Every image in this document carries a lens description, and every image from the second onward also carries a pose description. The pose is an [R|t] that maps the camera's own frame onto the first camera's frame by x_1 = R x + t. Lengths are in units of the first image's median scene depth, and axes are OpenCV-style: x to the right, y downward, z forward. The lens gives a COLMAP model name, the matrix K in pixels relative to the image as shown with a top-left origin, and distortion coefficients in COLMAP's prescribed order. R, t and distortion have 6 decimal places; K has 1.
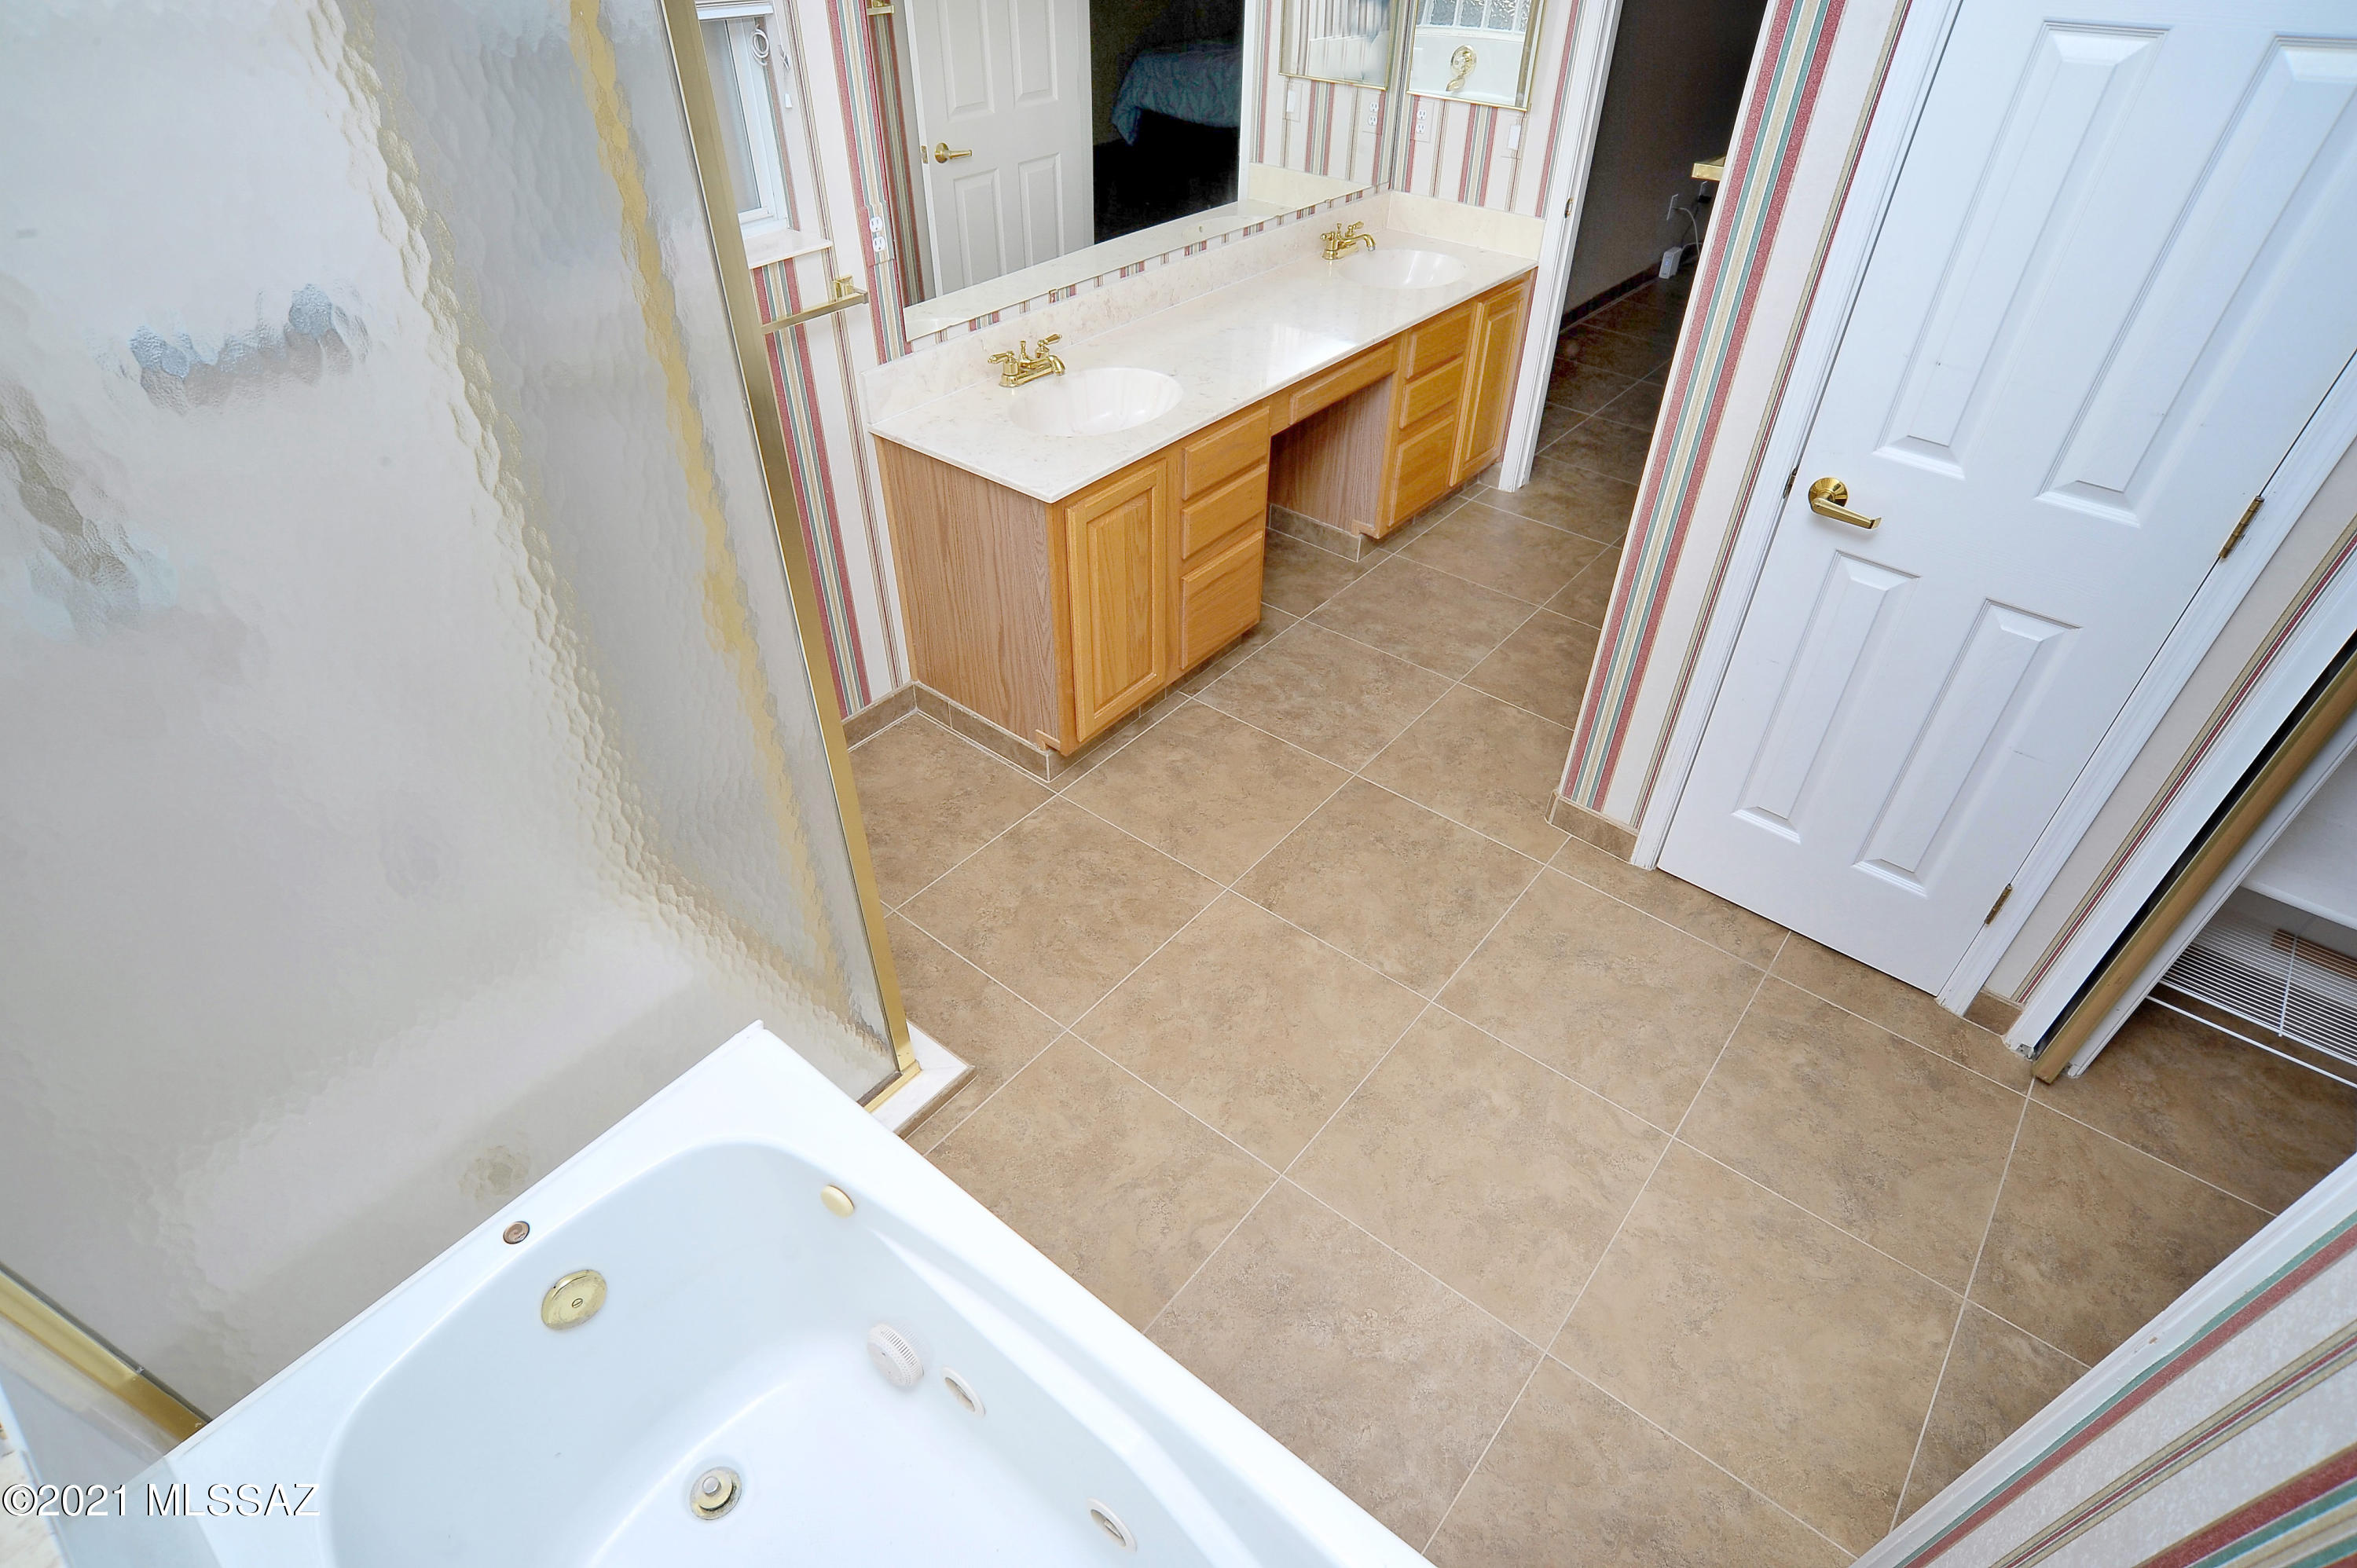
lens RADIAL K [[1201.0, 0, 1172.3], [0, 1201.0, 816.9], [0, 0, 1]] dist [-0.104737, 0.048305]
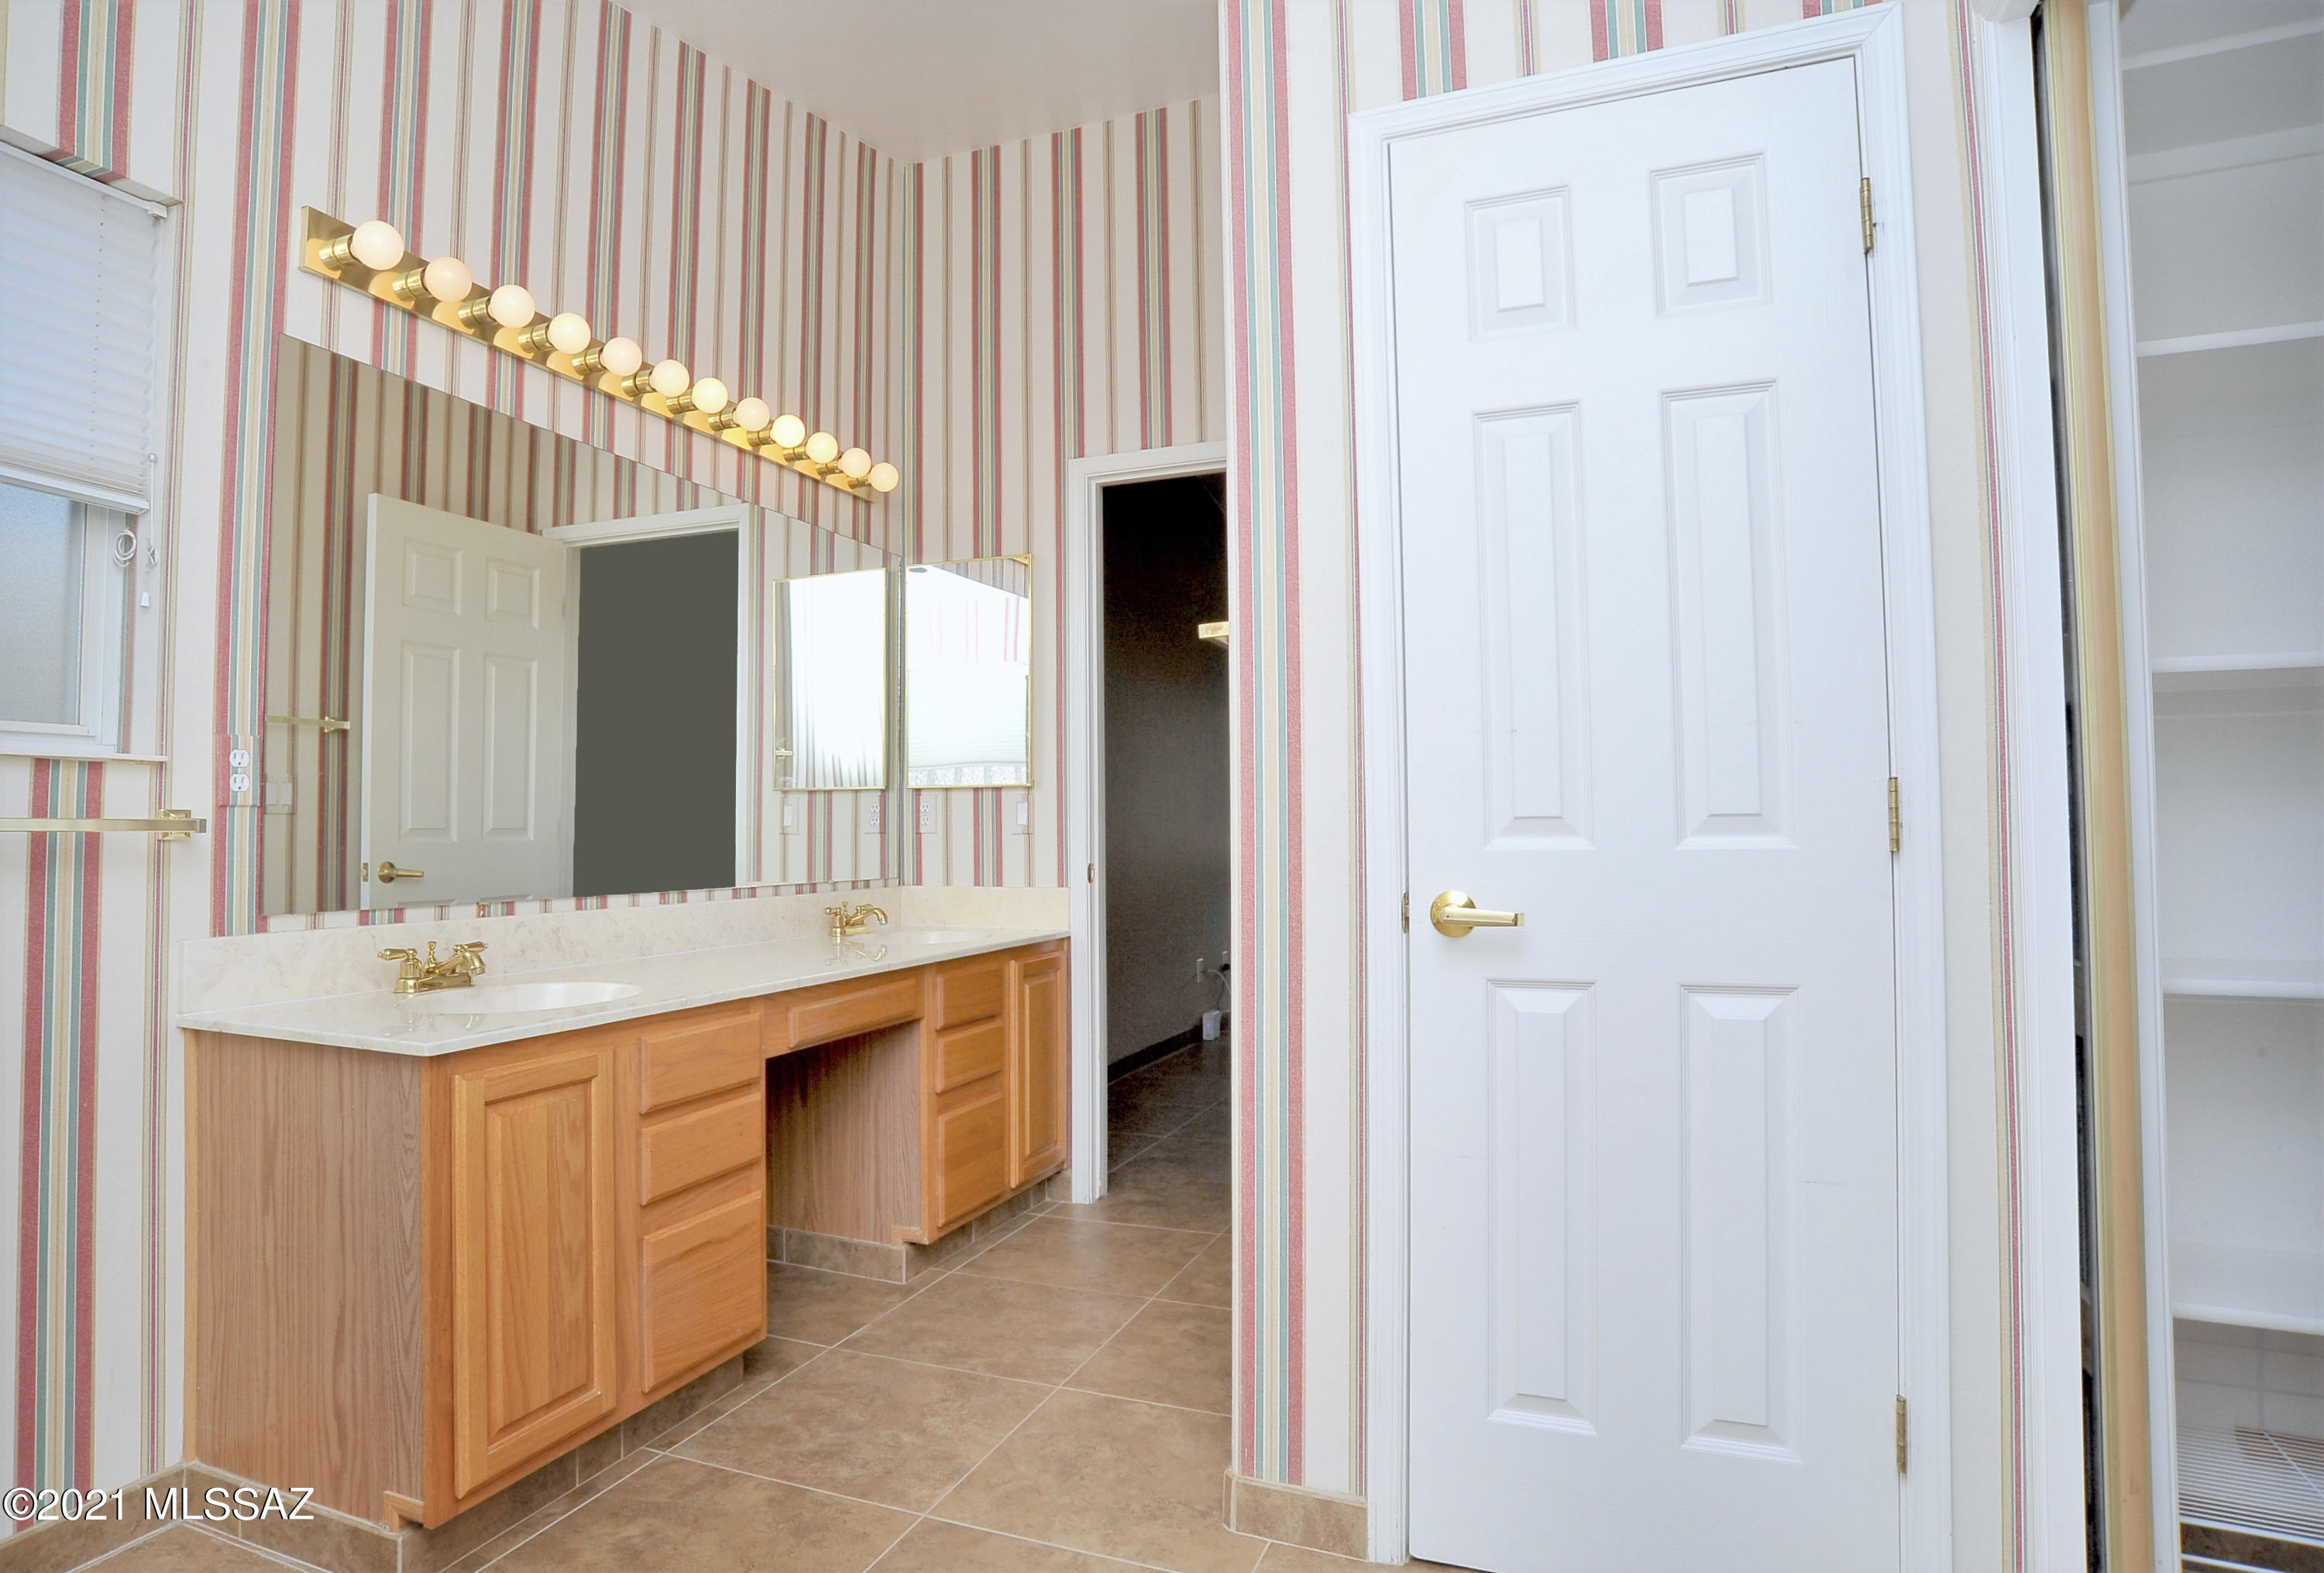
lens RADIAL K [[1330.6, 0, 1063.6], [0, 1330.6, 749.8], [0, 0, 1]] dist [-0.106723, 0.052700]
pose [[0.963452, 0.001269, 0.267878, 0.036139], [0.183667, 0.724811, -0.664015, 0.121040], [-0.195004, 0.688947, 0.698088, 0.204996]]
